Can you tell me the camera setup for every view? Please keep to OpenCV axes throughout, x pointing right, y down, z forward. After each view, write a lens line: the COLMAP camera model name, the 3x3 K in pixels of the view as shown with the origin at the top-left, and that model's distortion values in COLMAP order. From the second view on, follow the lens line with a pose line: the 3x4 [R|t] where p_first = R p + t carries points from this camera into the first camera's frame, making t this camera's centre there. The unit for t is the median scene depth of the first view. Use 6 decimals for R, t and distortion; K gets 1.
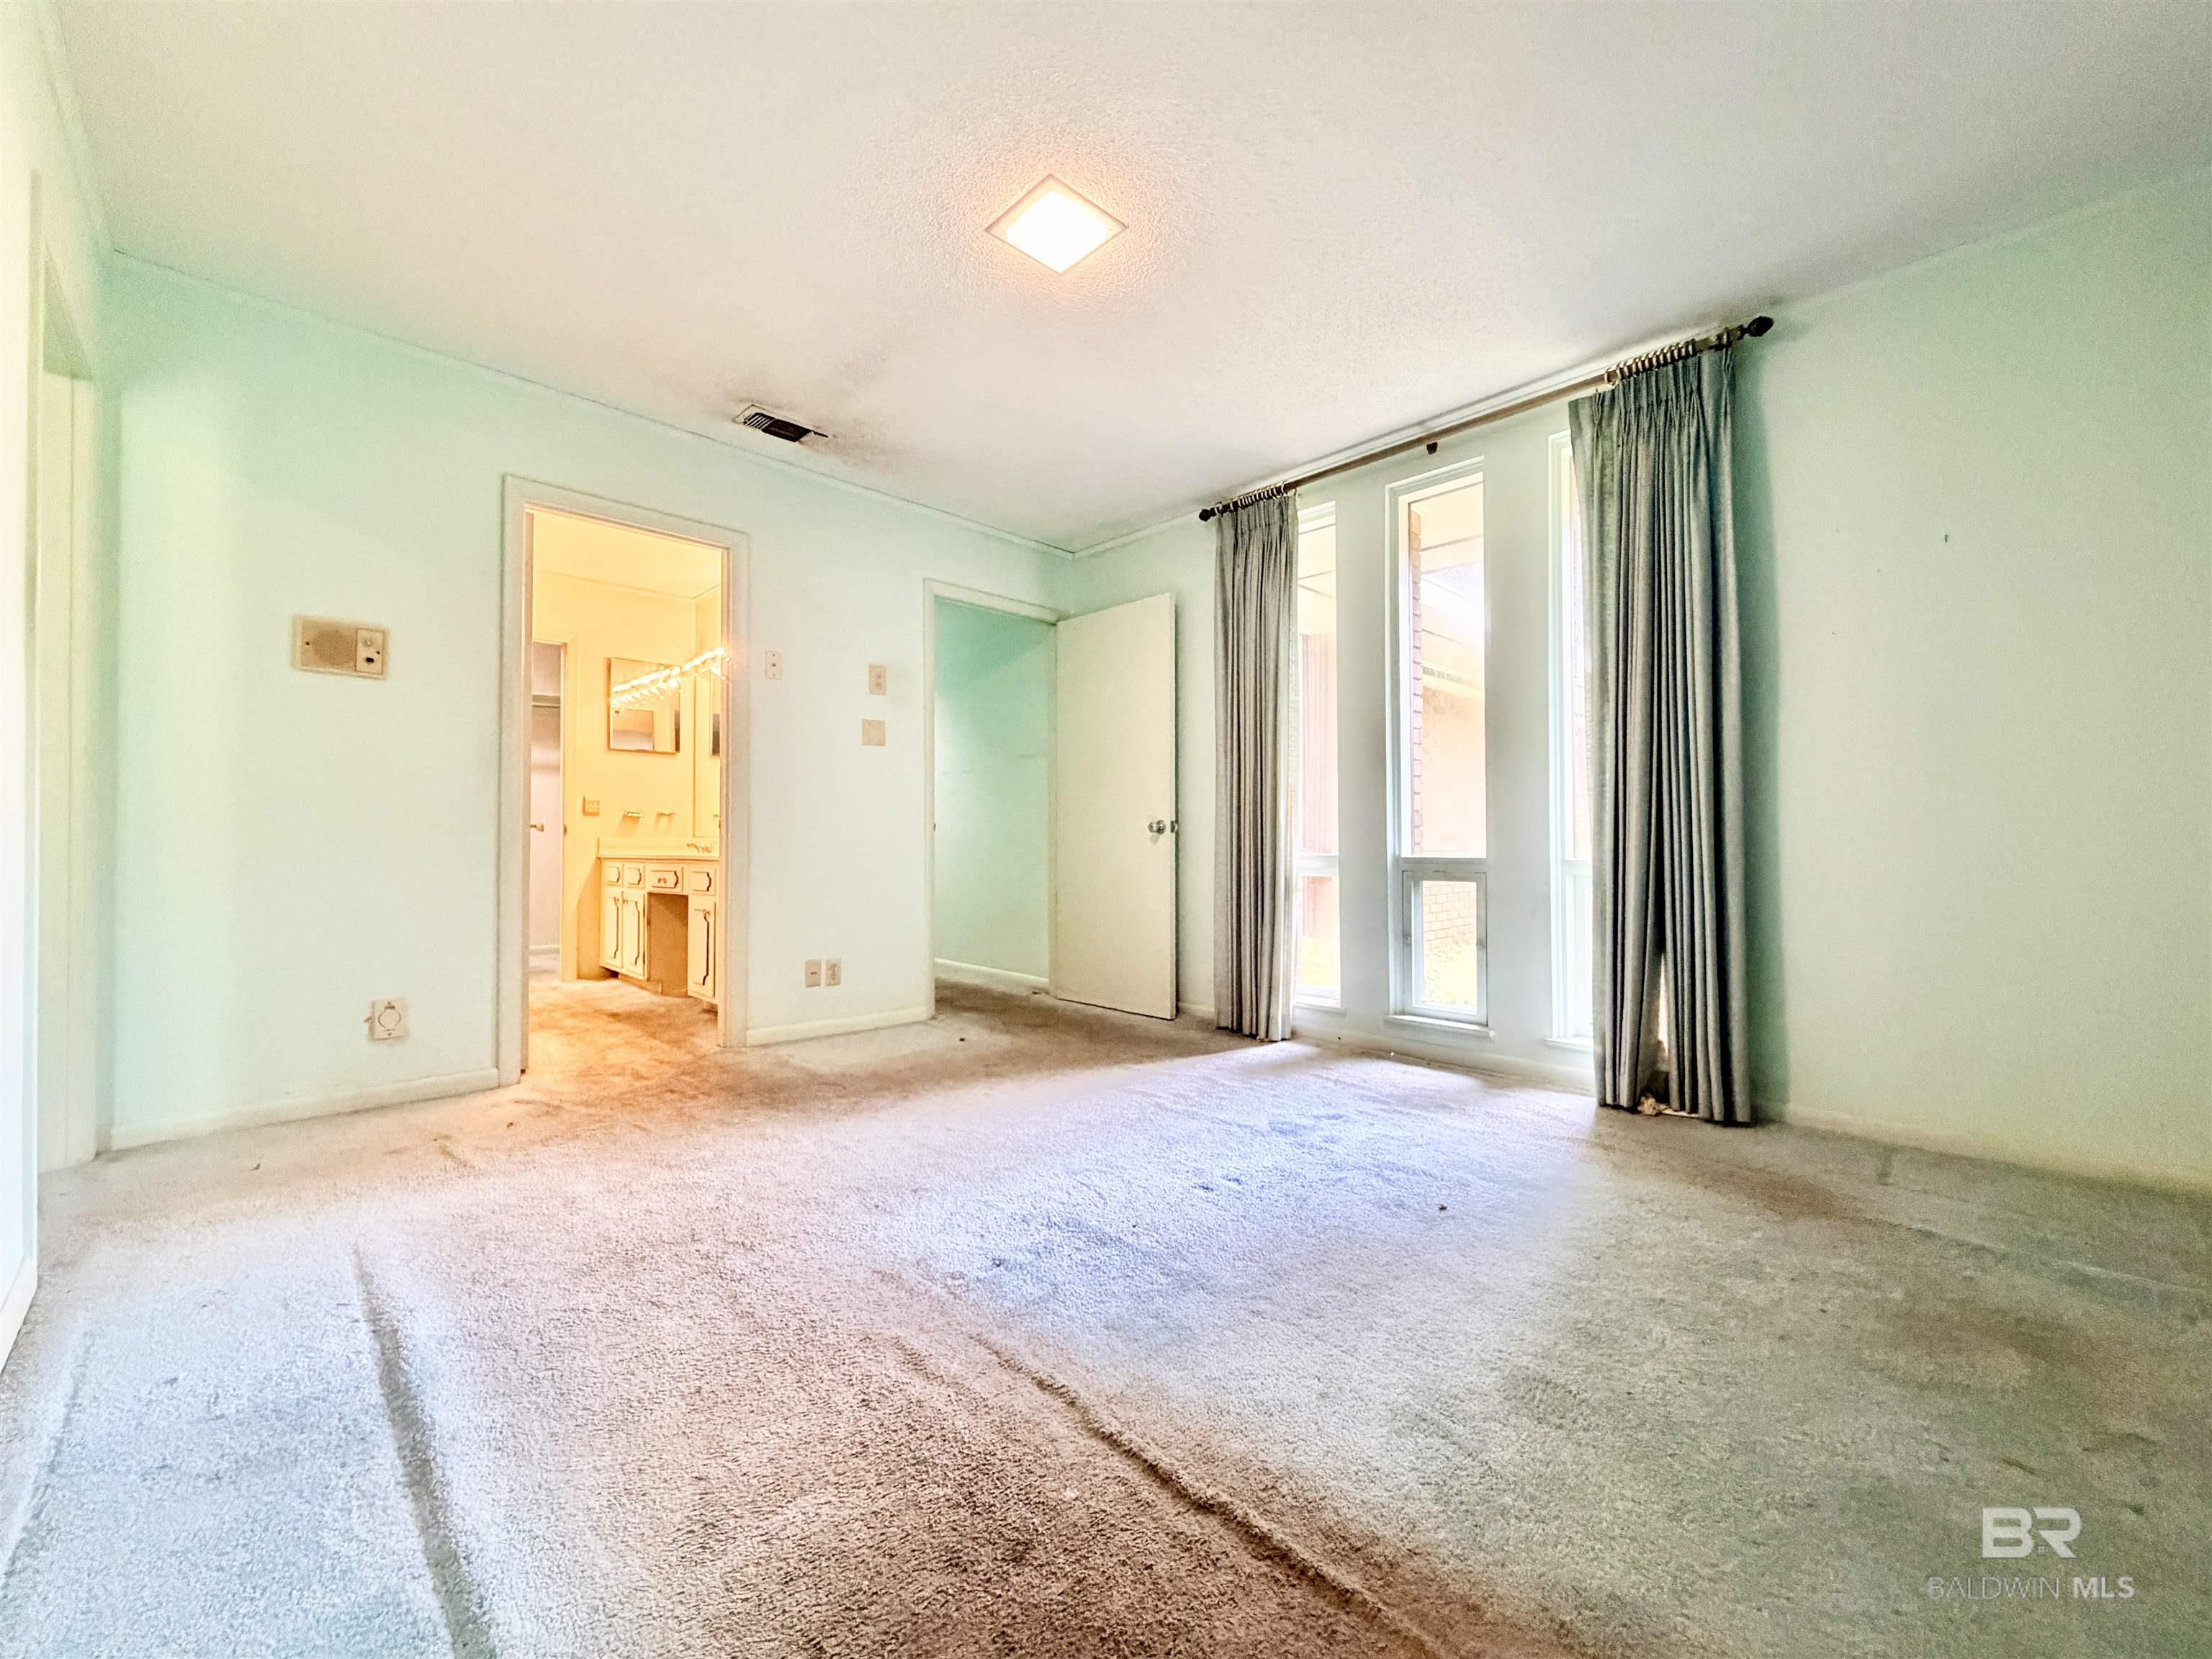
lens RADIAL K [[881.7, 0, 1096.9], [0, 881.7, 832.4], [0, 0, 1]] dist [-0.001529, -0.000454]
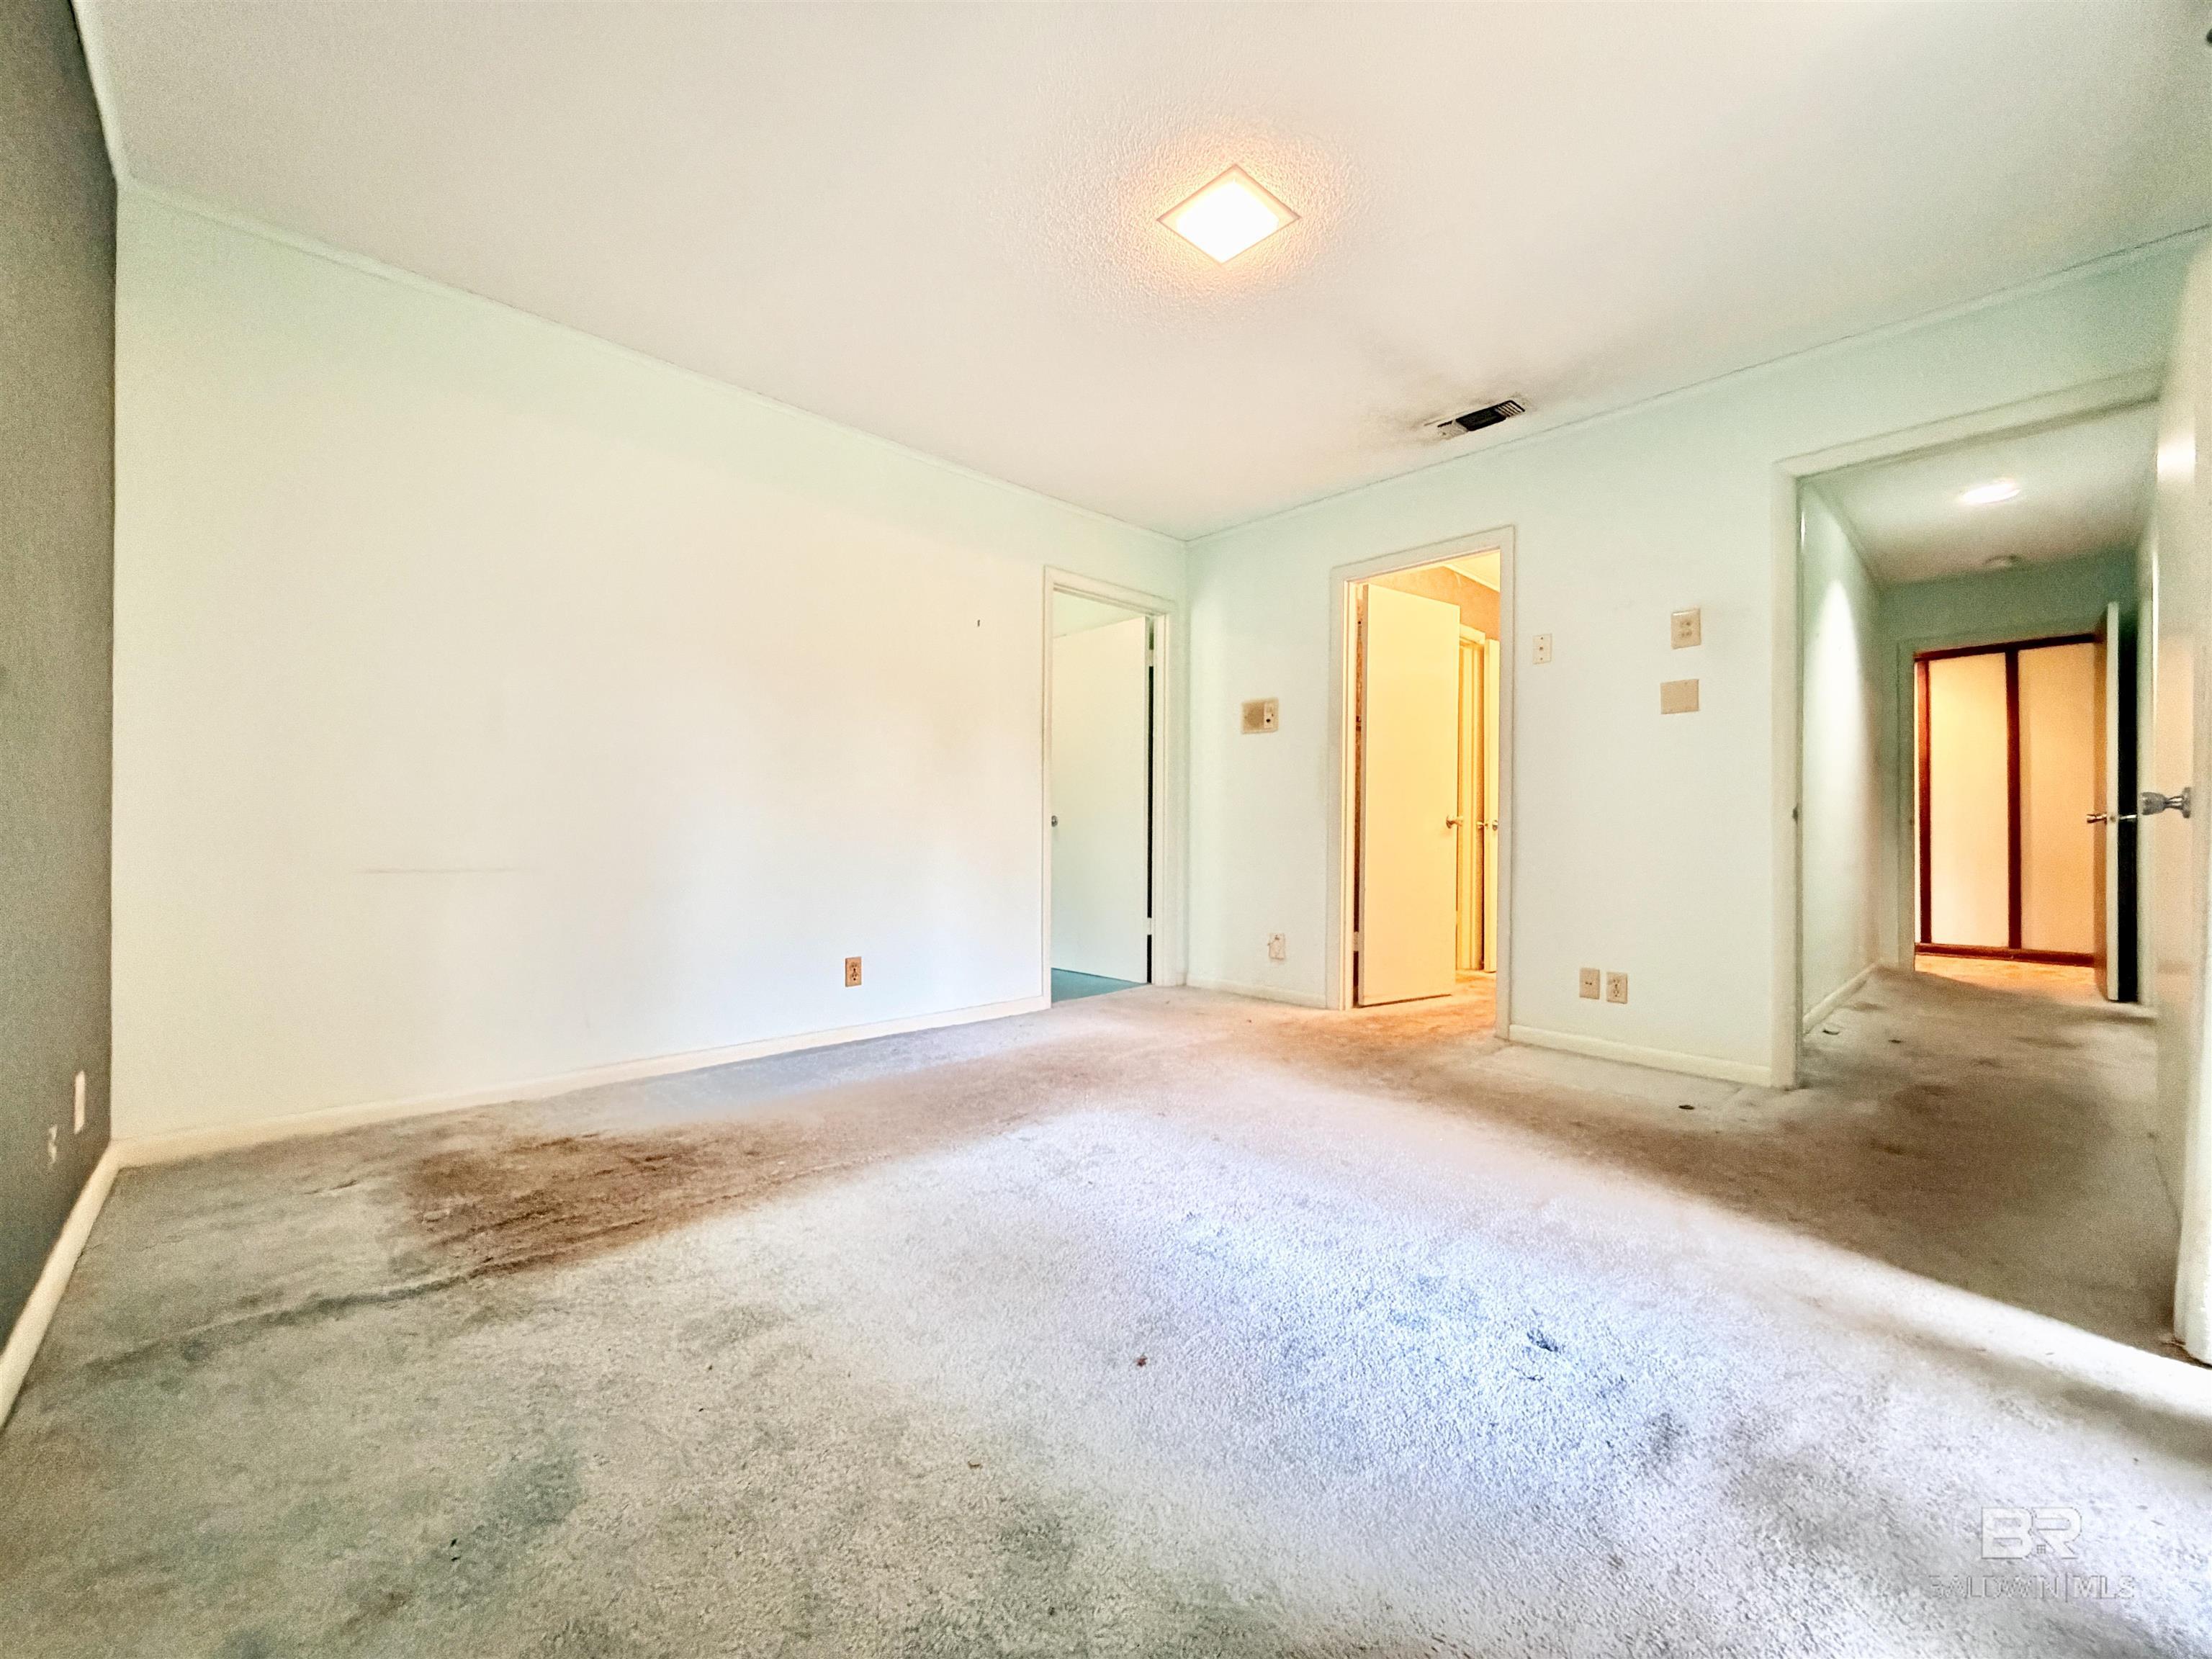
lens RADIAL K [[881.7, 0, 1096.9], [0, 881.7, 832.4], [0, 0, 1]] dist [-0.001529, -0.000454]
pose [[-0.015466, -0.001412, -0.999879, 0.777250], [0.006372, 0.999979, -0.001510, 0.008641], [0.999860, -0.006395, -0.015456, 0.701278]]
